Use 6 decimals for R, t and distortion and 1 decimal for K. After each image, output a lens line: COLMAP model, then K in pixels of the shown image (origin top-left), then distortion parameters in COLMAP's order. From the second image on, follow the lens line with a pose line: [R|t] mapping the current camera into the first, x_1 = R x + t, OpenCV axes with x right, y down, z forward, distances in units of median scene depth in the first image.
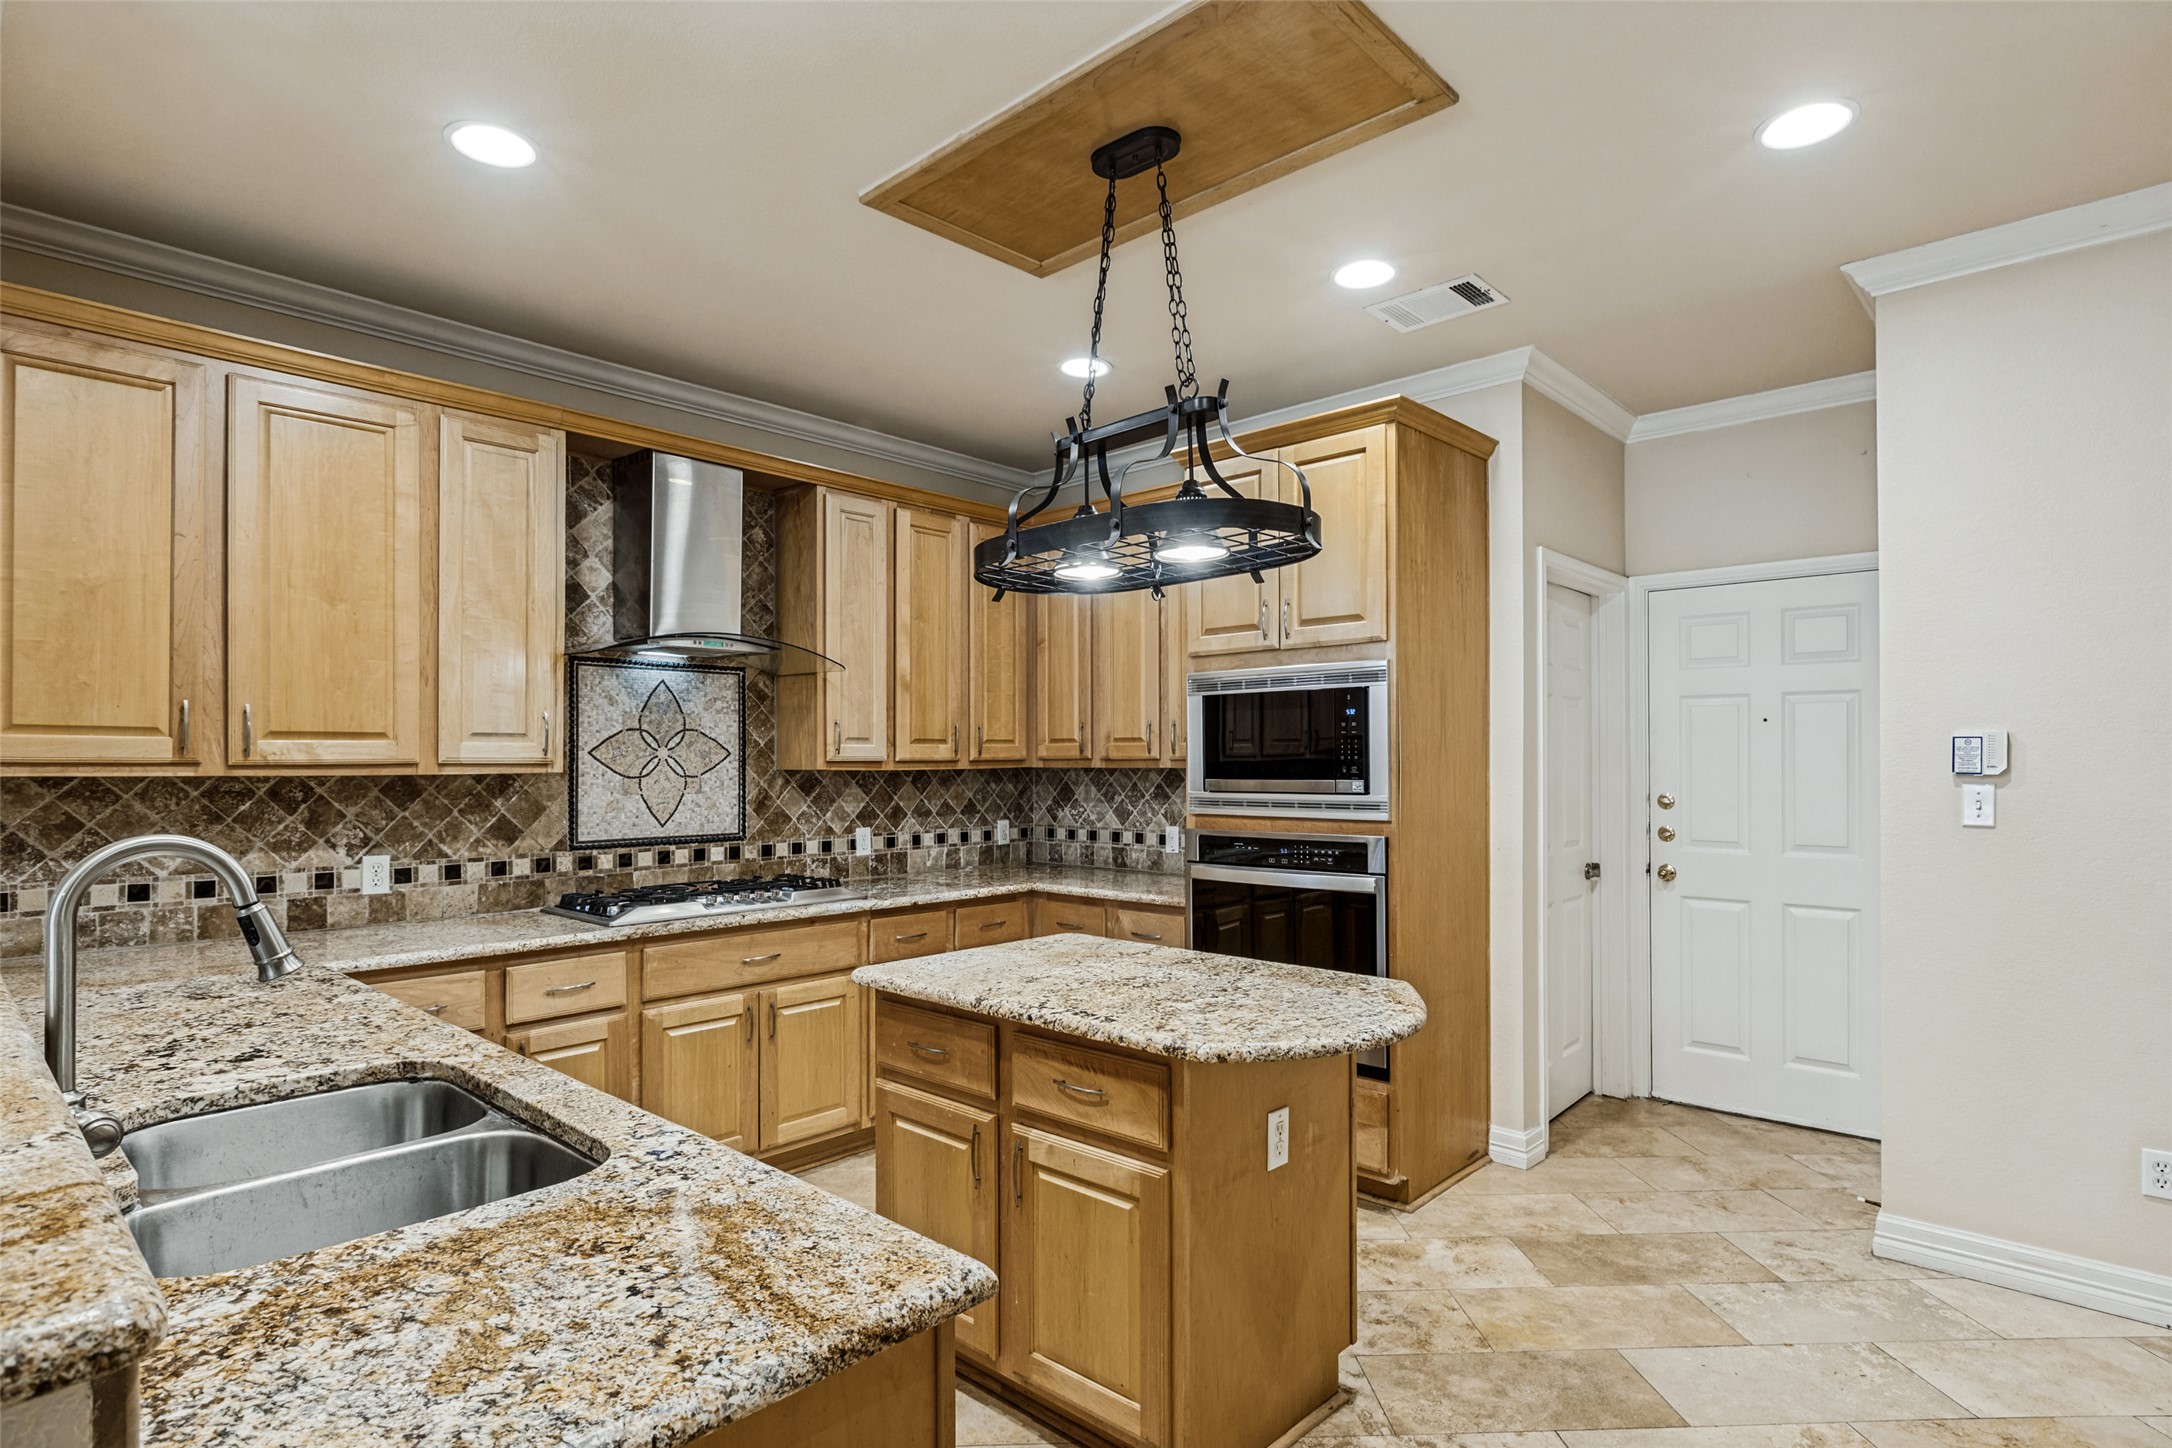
lens RADIAL K [[1136.3, 0, 1087.2], [0, 1136.3, 730.3], [0, 0, 1]] dist [-0.004884, -0.000461]
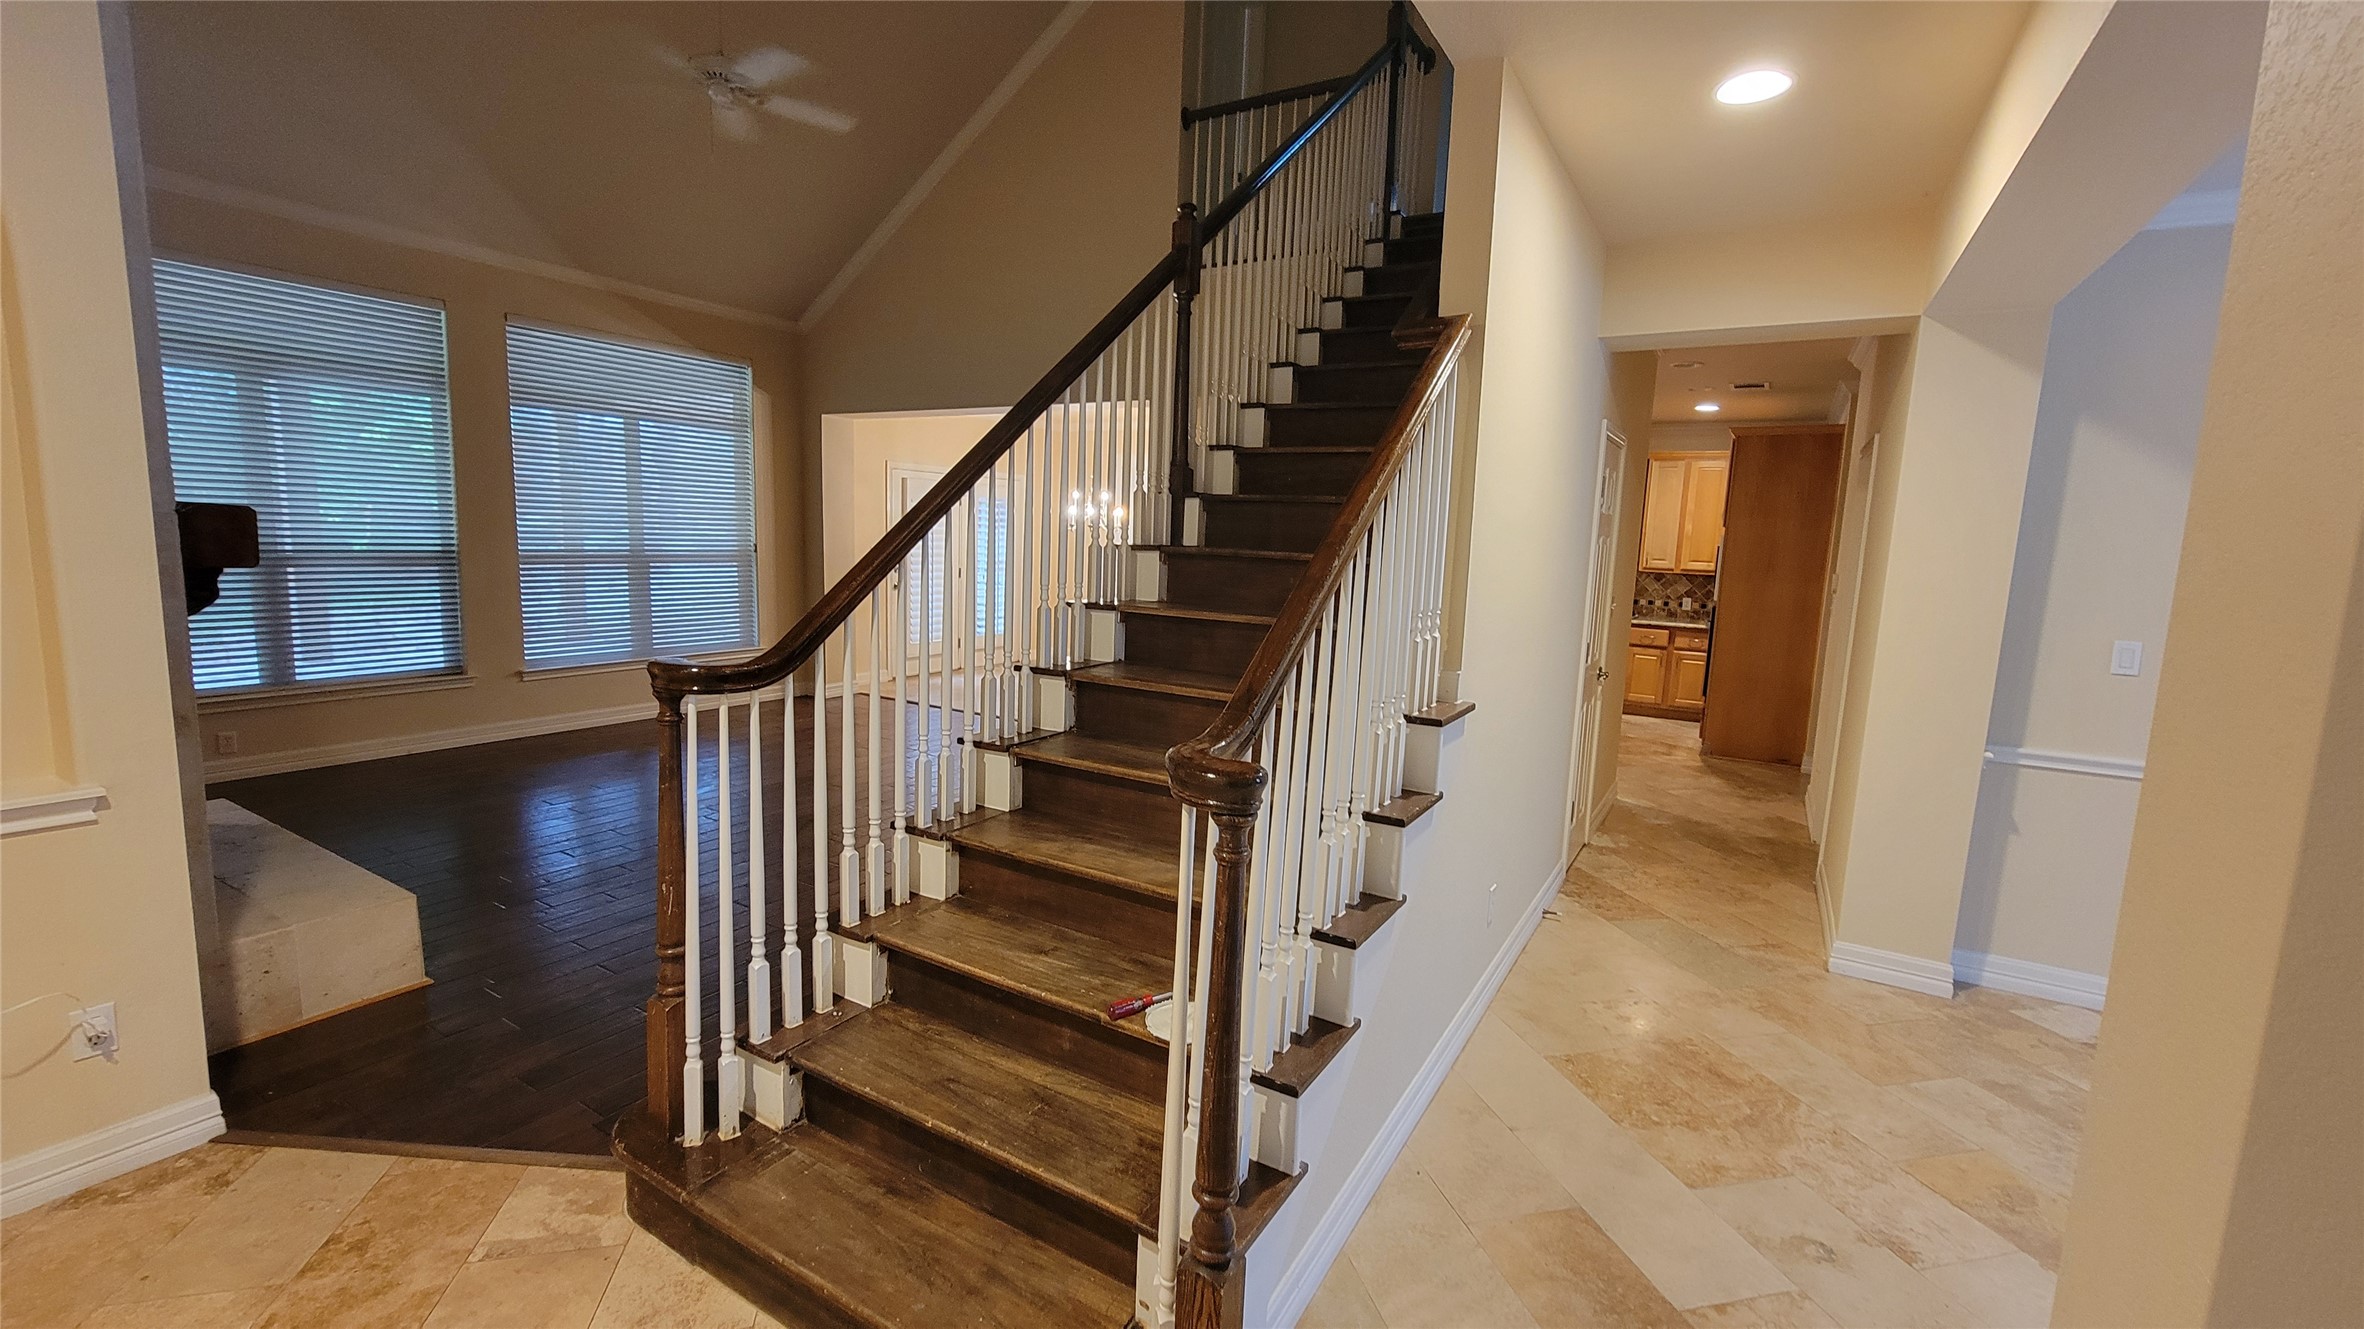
lens RADIAL K [[958.6, 0, 1188.8], [0, 958.6, 666.3], [0, 0, 1]] dist [-0.002015, 0.001935]
pose [[0.191043, 0.142475, -0.971187, 1.807589], [-0.015456, 0.989724, 0.142154, -0.045210], [0.981460, -0.012146, 0.191282, -0.440132]]
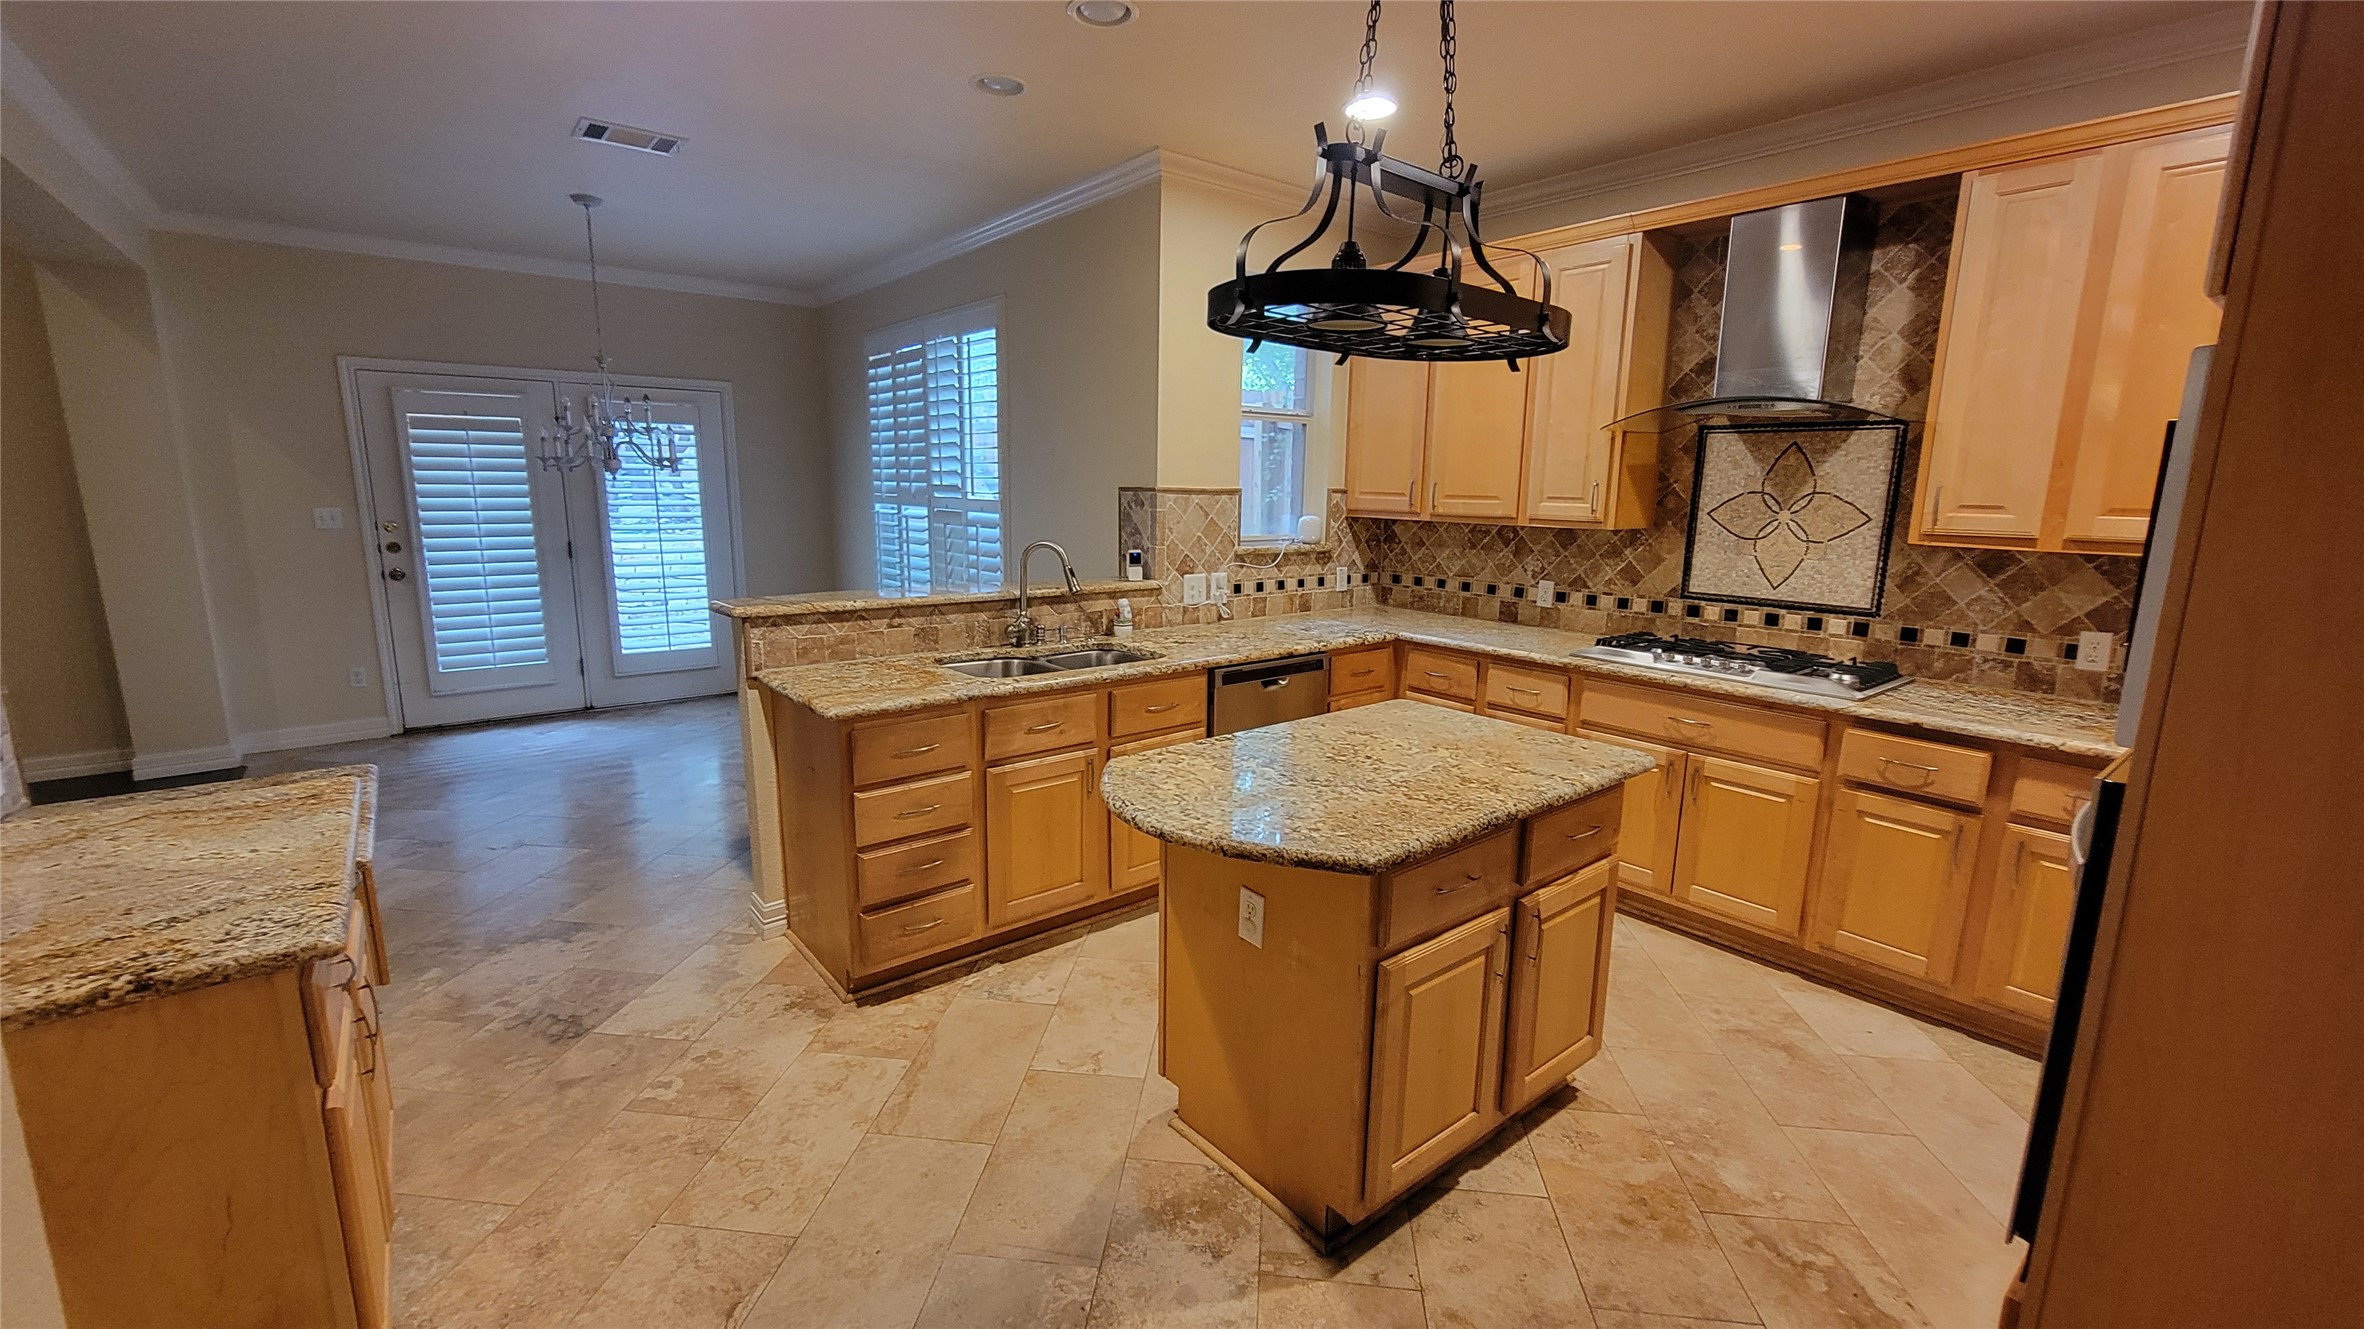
lens RADIAL K [[958.6, 0, 1181.9], [0, 958.6, 660.7], [0, 0, 1]] dist [-0.002015, 0.001935]
pose [[-0.153472, 0.180809, -0.971470, 0.568686], [0.012208, 0.983389, 0.181099, -0.014719], [0.988078, 0.015934, -0.153130, 0.622530]]
